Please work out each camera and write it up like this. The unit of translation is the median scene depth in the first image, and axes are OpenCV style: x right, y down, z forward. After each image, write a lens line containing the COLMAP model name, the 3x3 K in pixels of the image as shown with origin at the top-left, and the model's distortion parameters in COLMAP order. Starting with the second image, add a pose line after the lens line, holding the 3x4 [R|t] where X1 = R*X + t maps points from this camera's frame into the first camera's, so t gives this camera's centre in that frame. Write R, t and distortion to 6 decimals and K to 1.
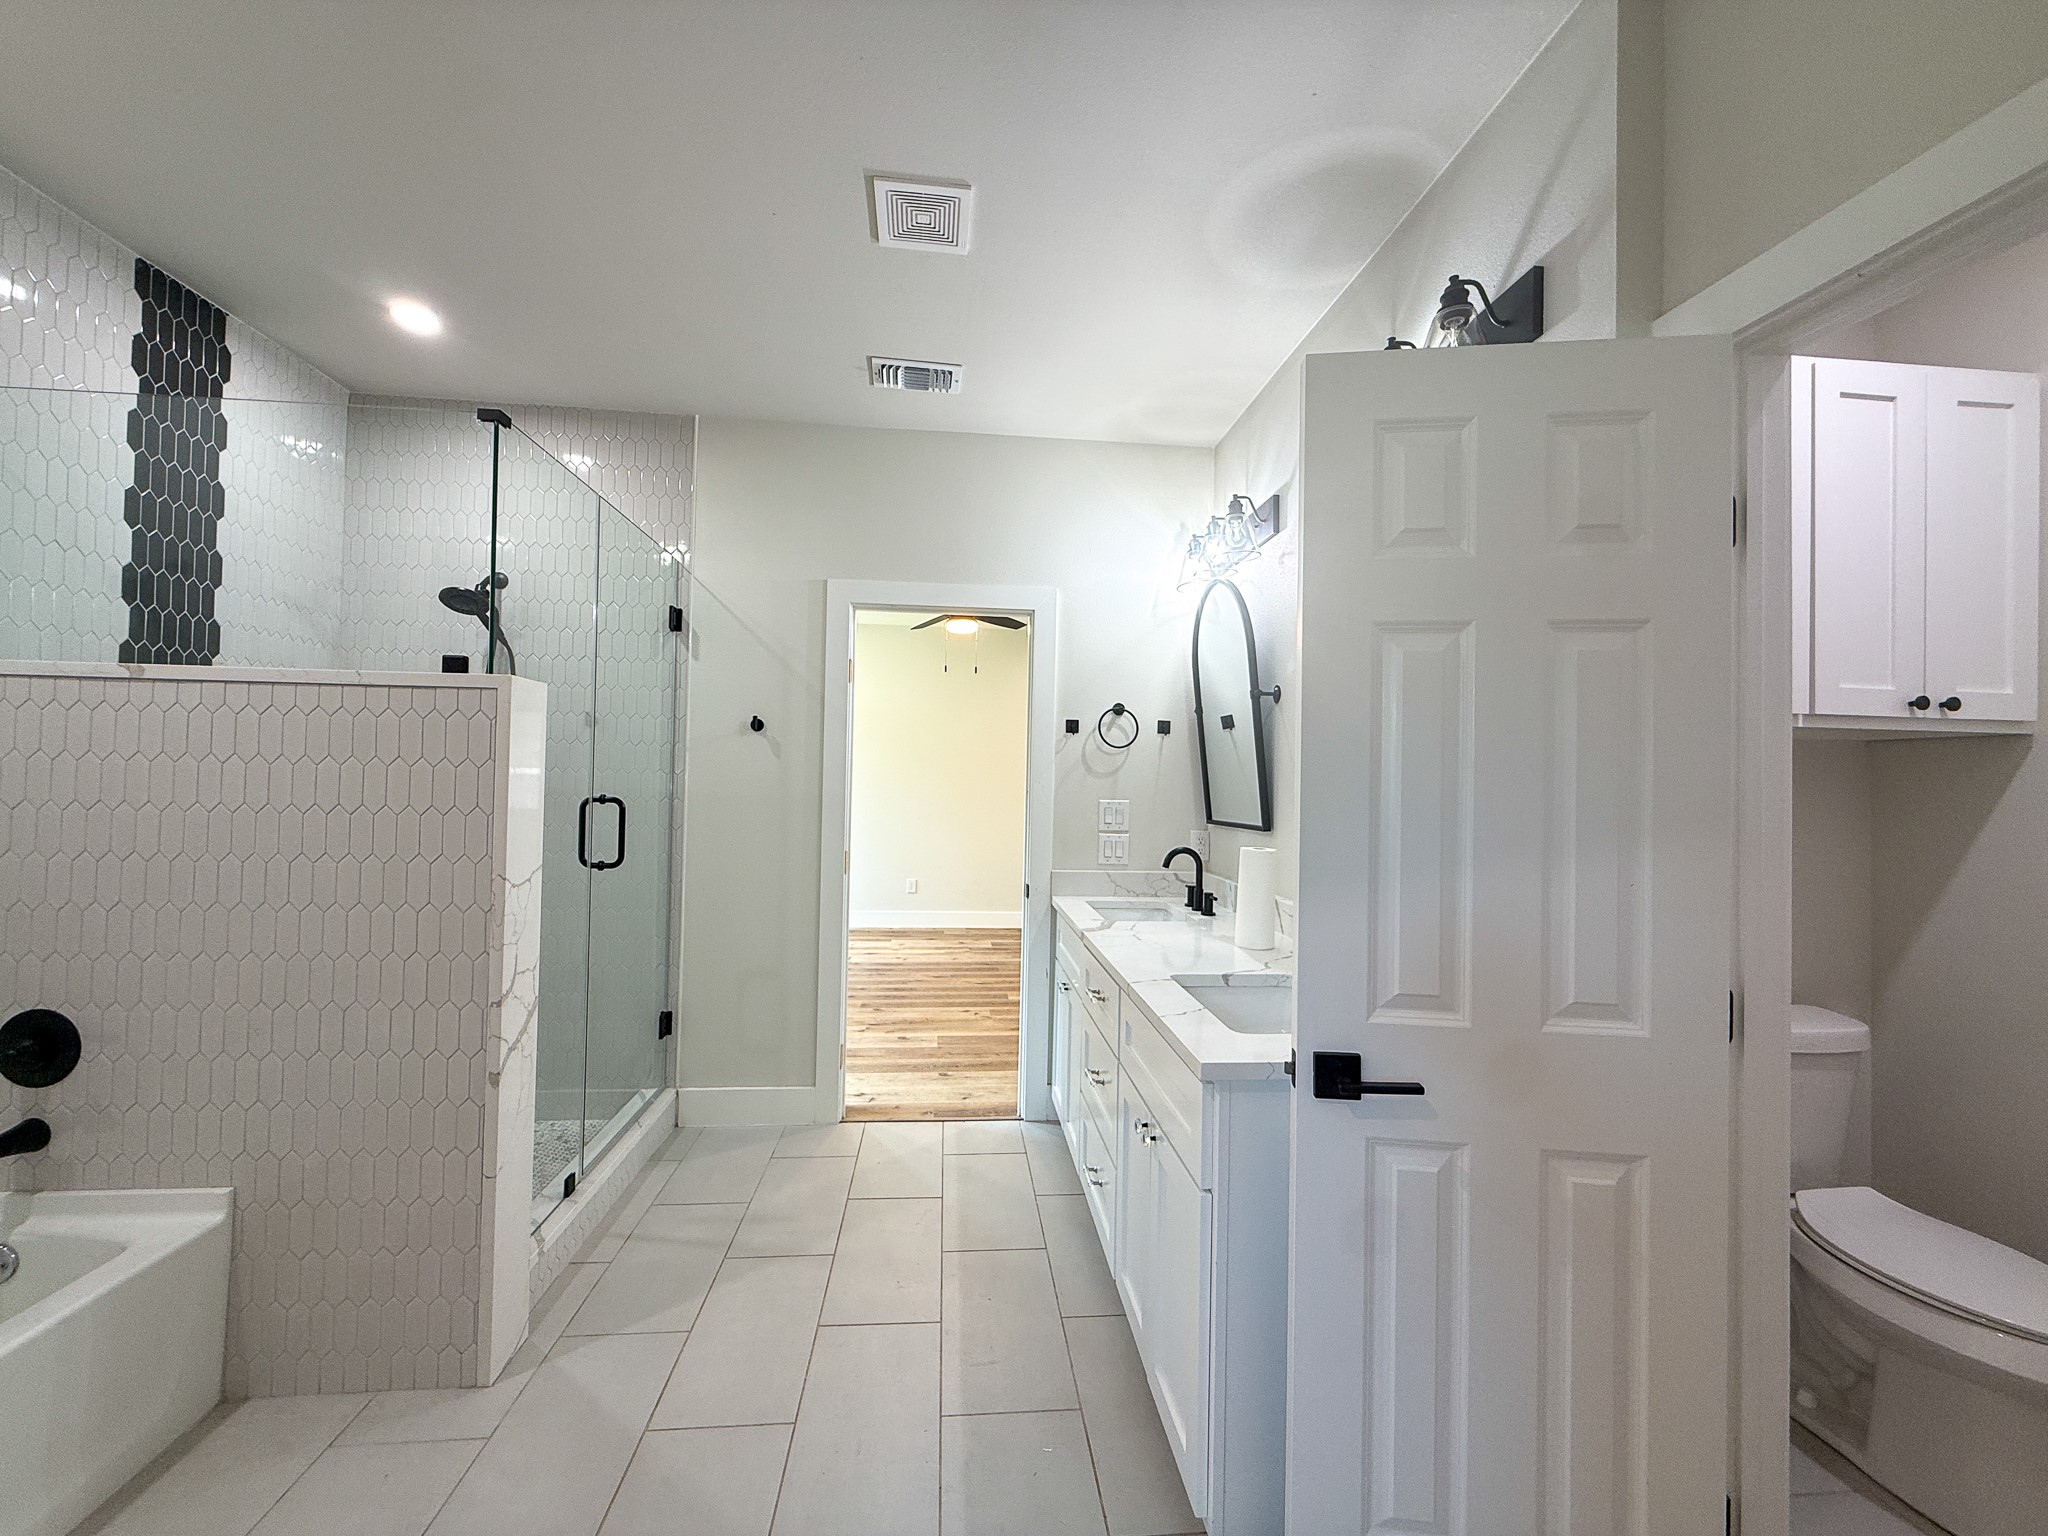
lens RADIAL K [[818.9, 0, 1019.3], [0, 818.9, 766.0], [0, 0, 1]] dist [-0.005725, 0.000417]
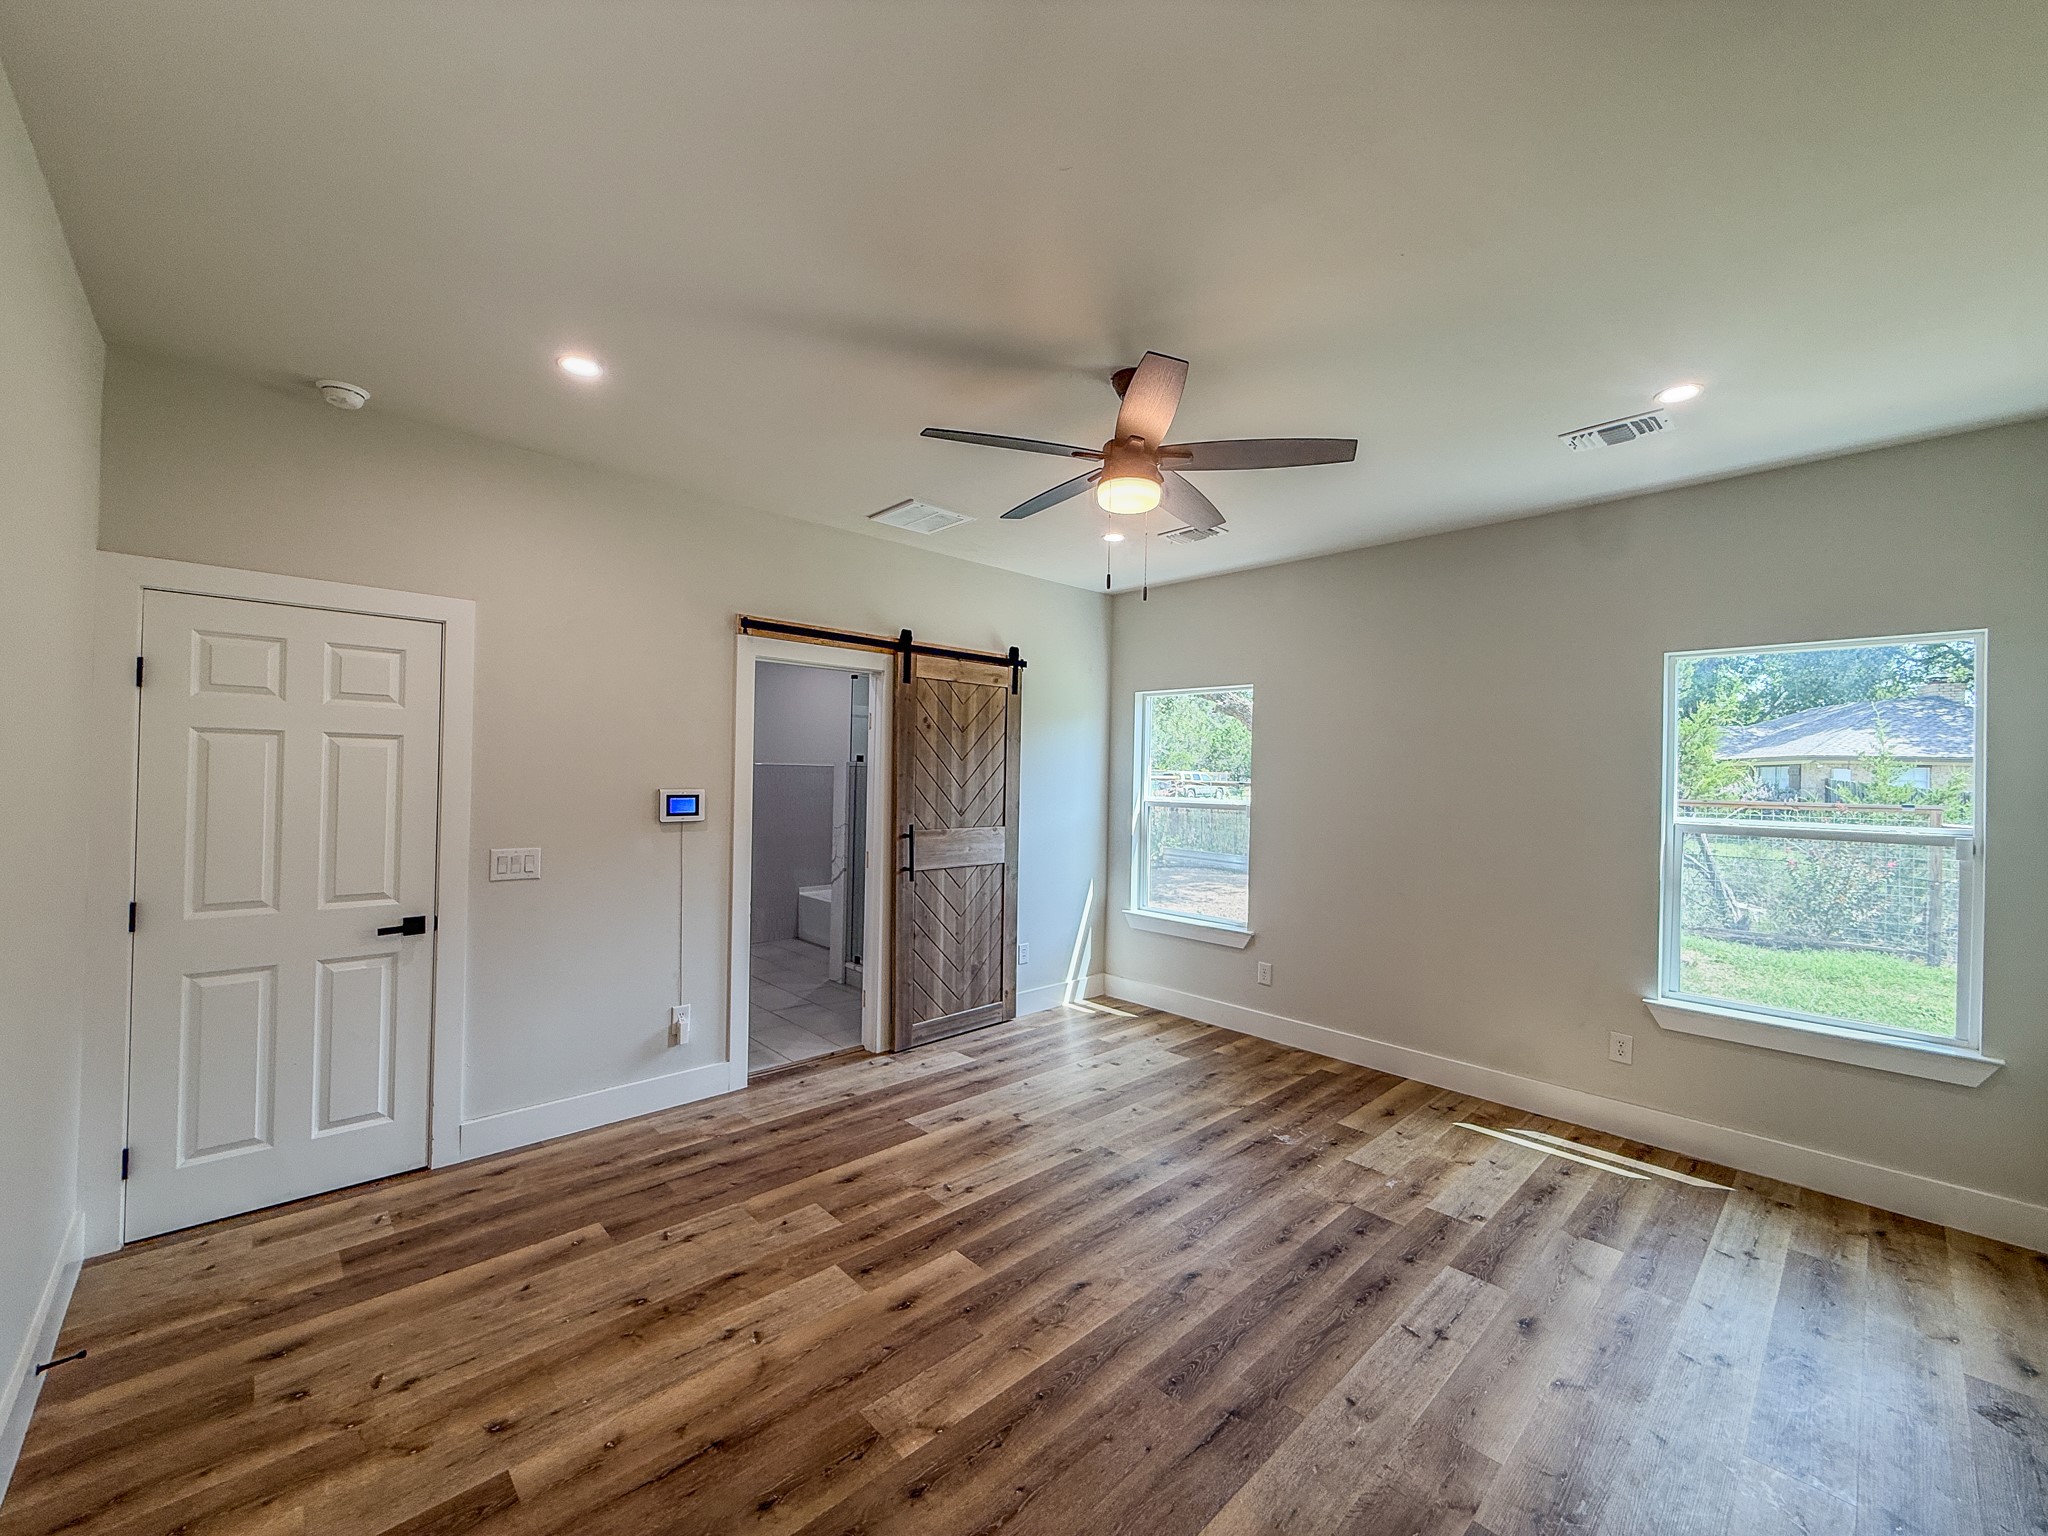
lens RADIAL K [[818.9, 0, 1015.3], [0, 818.9, 763.1], [0, 0, 1]] dist [-0.005725, 0.000417]
pose [[-0.789126, -0.031950, -0.613399, 0.462096], [-0.017264, 0.999405, -0.029846, -0.011205], [0.613988, -0.012963, -0.789209, 2.335074]]
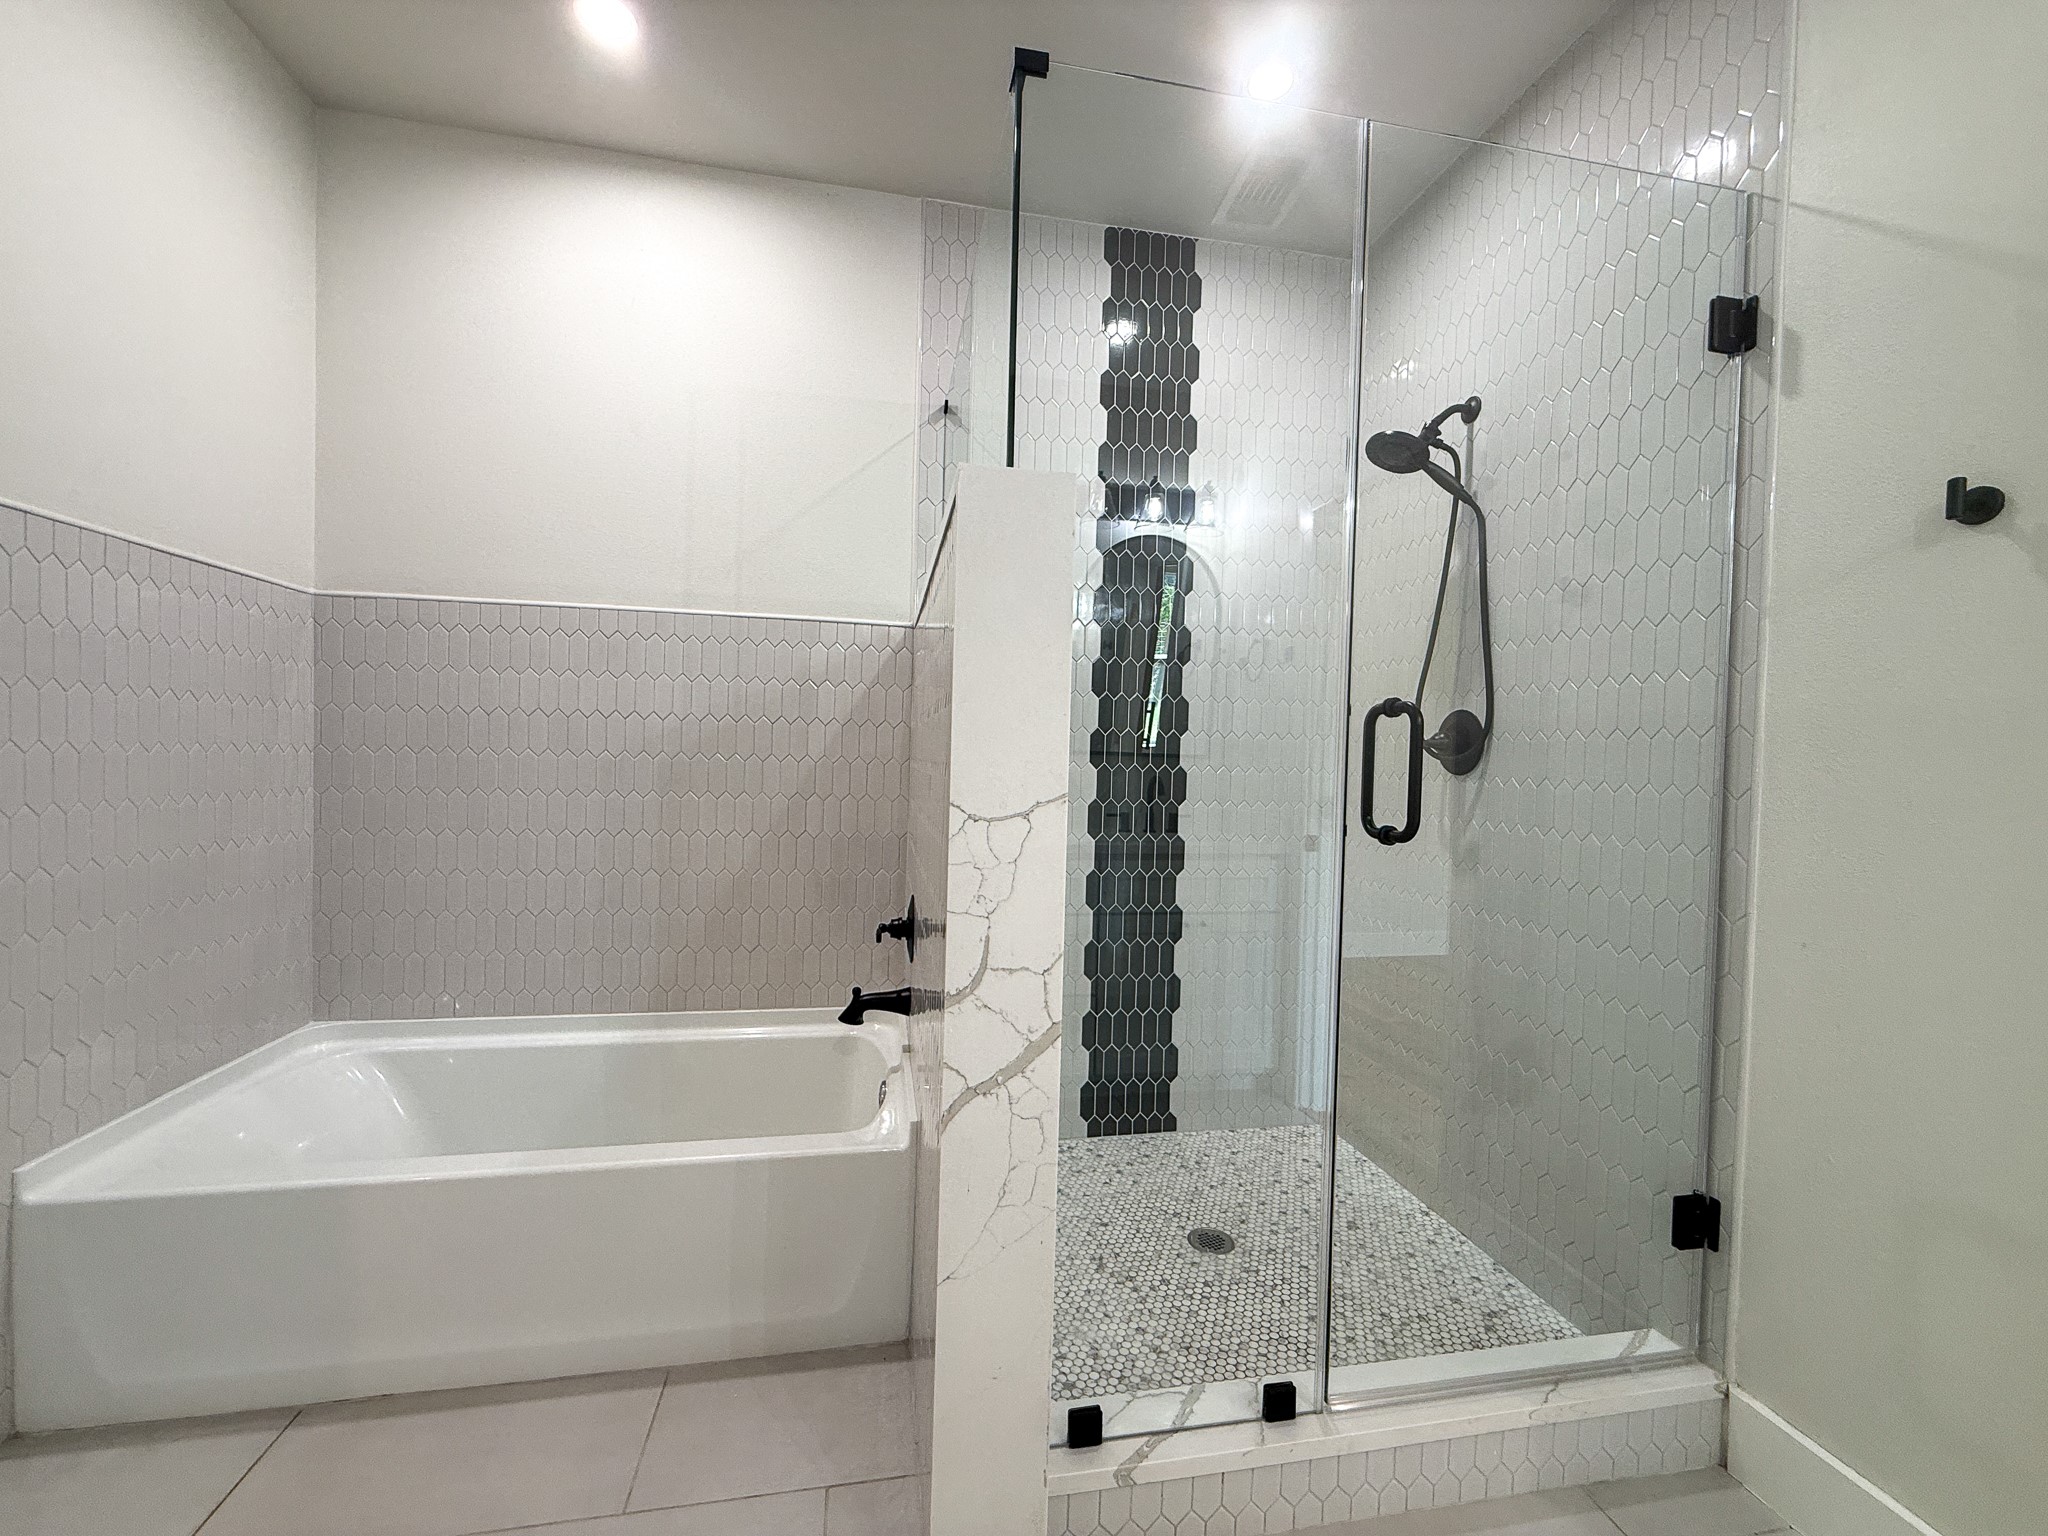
lens RADIAL K [[818.9, 0, 1027.7], [0, 818.9, 771.8], [0, 0, 1]] dist [-0.005725, 0.000417]
pose [[0.098620, 0.001289, -0.995124, -0.016324], [-0.009538, 0.999954, 0.000350, 0.068246], [0.995079, 0.009457, 0.098628, 0.582656]]
